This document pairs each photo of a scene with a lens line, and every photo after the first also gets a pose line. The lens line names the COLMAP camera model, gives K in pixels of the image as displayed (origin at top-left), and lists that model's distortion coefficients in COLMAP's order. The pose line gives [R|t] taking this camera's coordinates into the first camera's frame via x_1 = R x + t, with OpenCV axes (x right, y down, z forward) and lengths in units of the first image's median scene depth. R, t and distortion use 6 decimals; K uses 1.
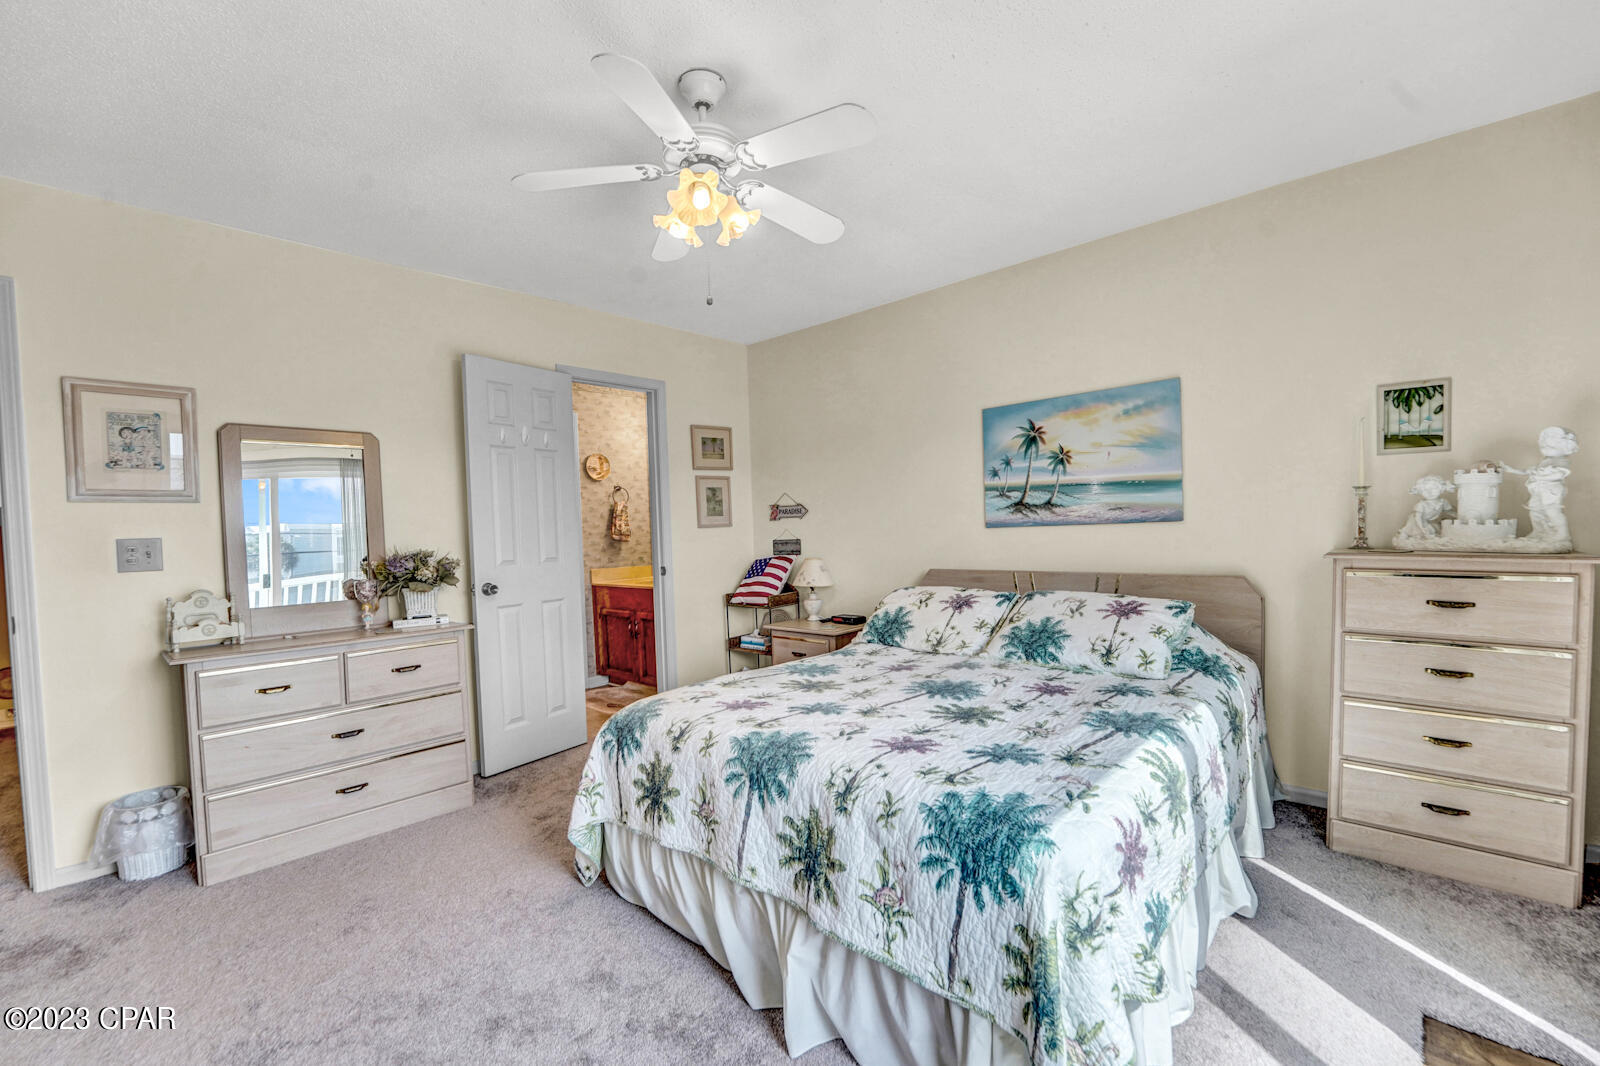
lens RADIAL K [[683.1, 0, 796.5], [0, 683.1, 538.7], [0, 0, 1]] dist [-0.017213, -0.000168]
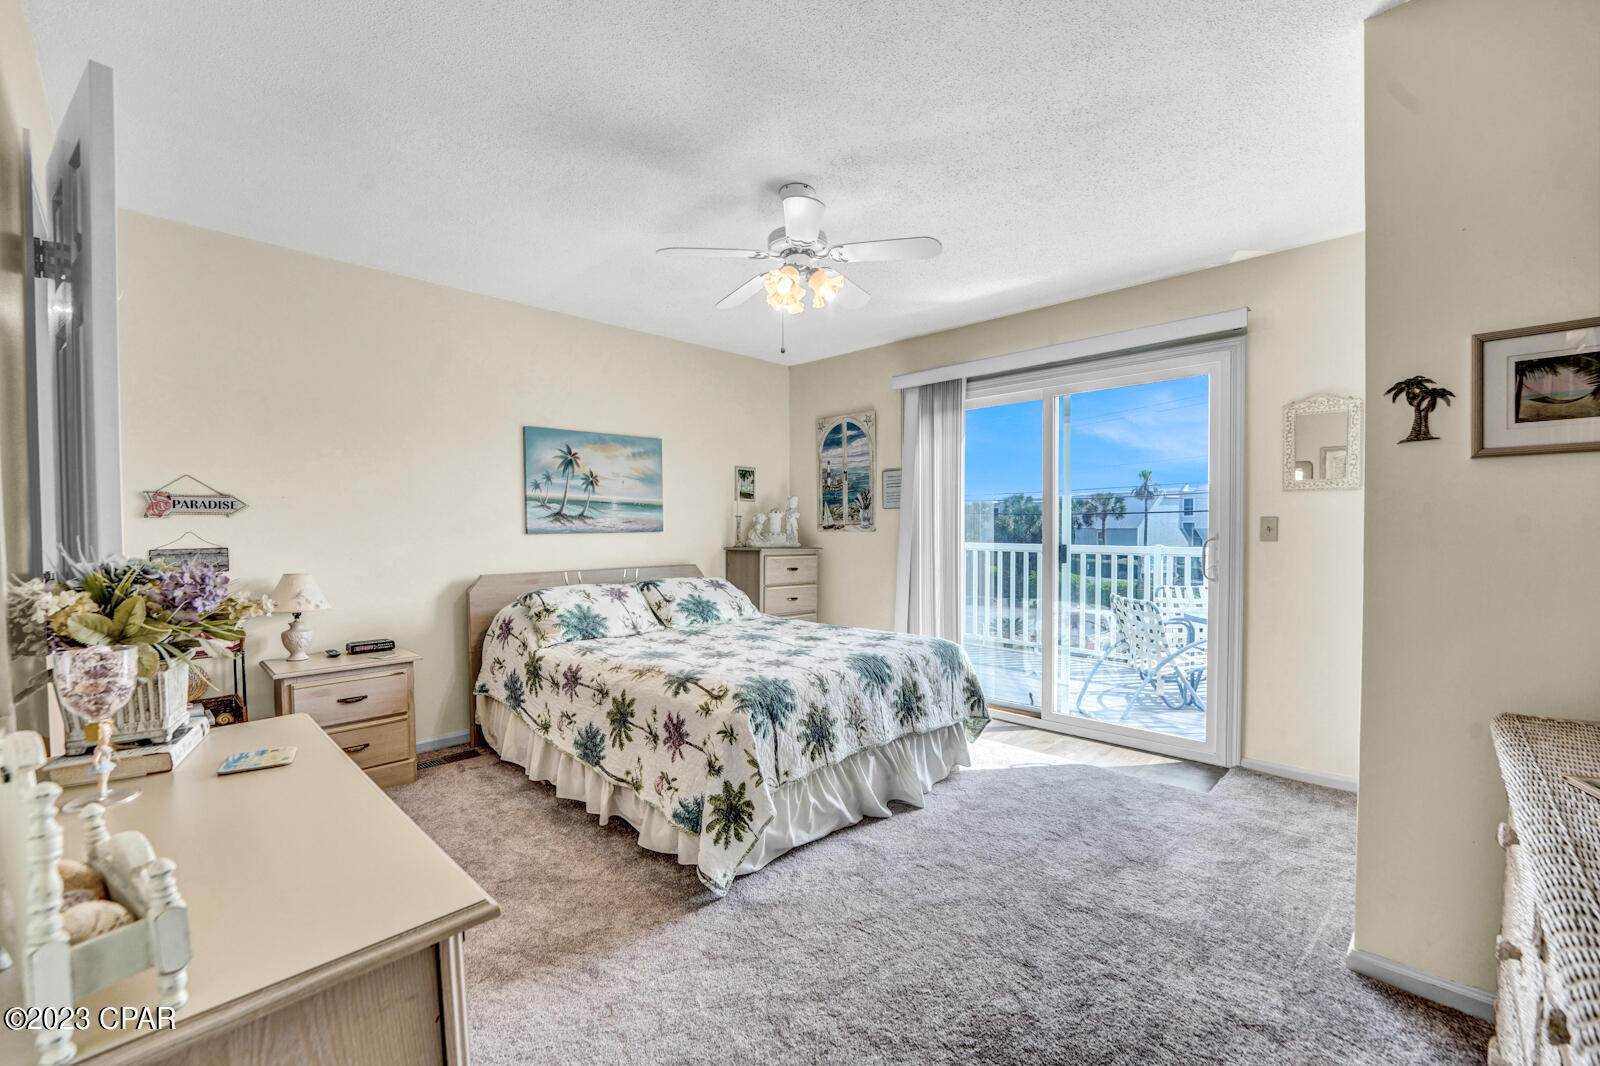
lens RADIAL K [[661.2, 0, 802.7], [0, 661.2, 539.7], [0, 0, 1]] dist [-0.018594, -0.000015]
pose [[0.013037, 0.014103, 0.999816, -1.278727], [0.021331, 0.999669, -0.014379, 0.029015], [-0.999687, 0.021514, 0.012732, 0.895630]]
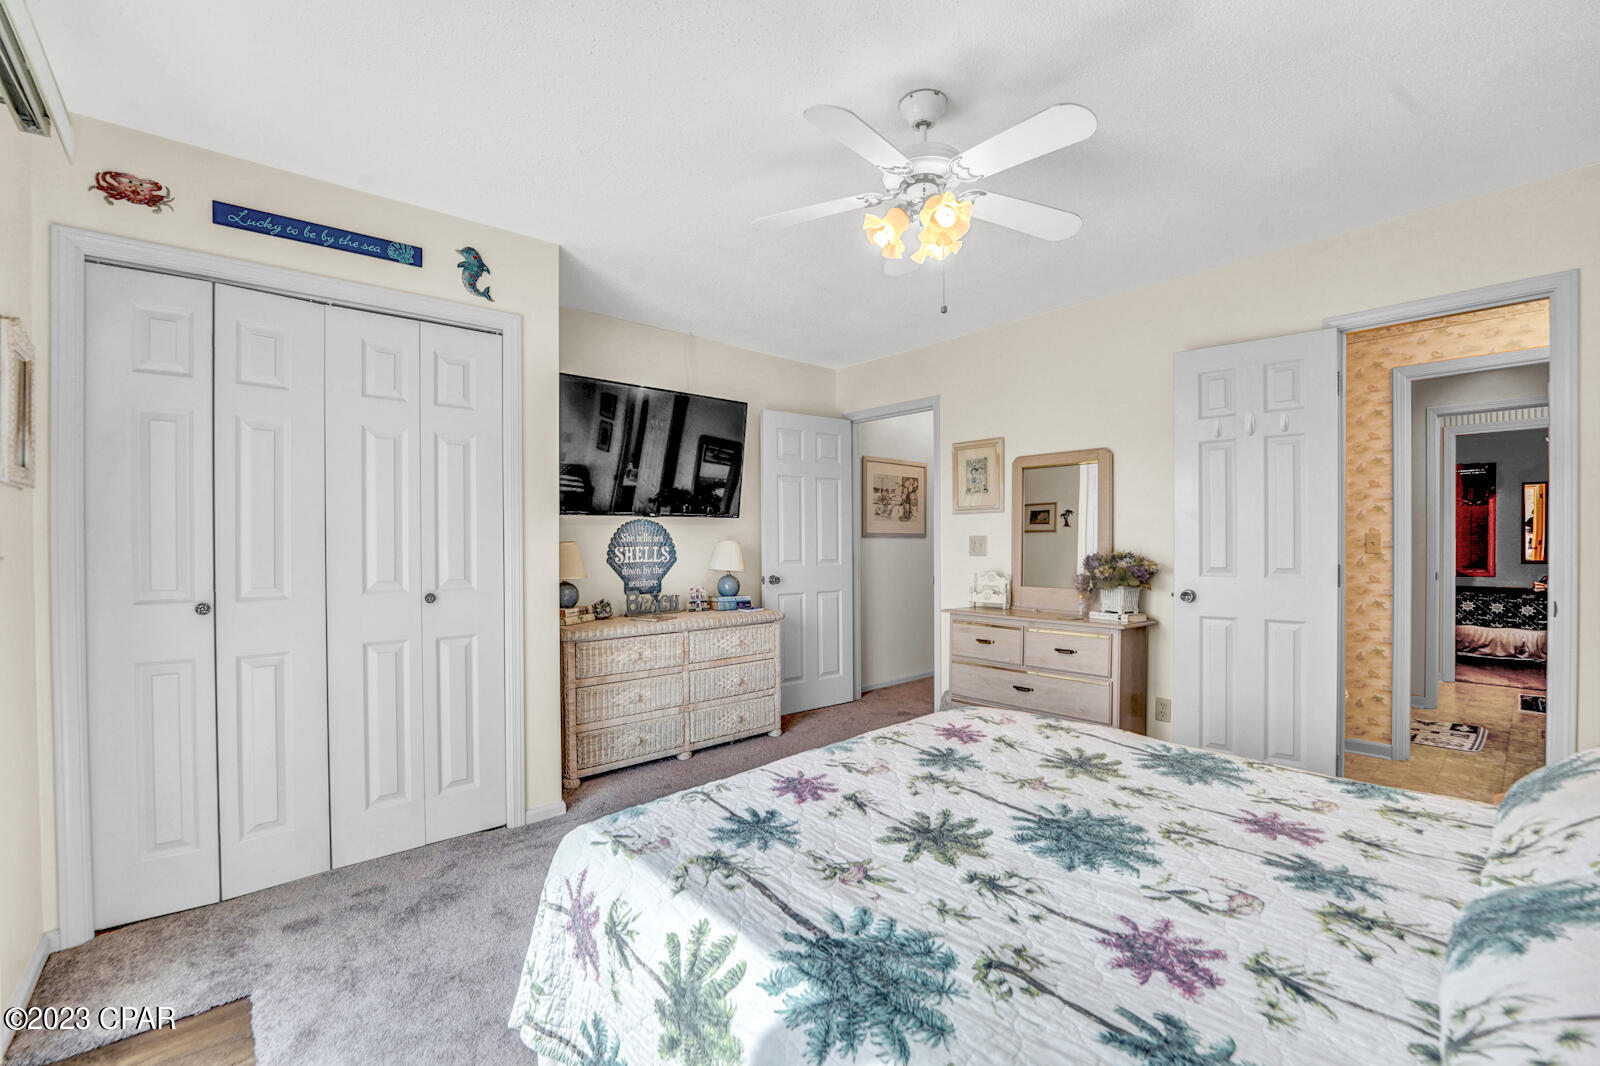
lens RADIAL K [[683.1, 0, 793.8], [0, 683.1, 539.4], [0, 0, 1]] dist [-0.017213, -0.000168]
pose [[-0.111645, 0.029636, -0.993306, 0.721535], [-0.009699, 0.999475, 0.030910, -0.037655], [0.993701, 0.013085, -0.111299, 0.739279]]
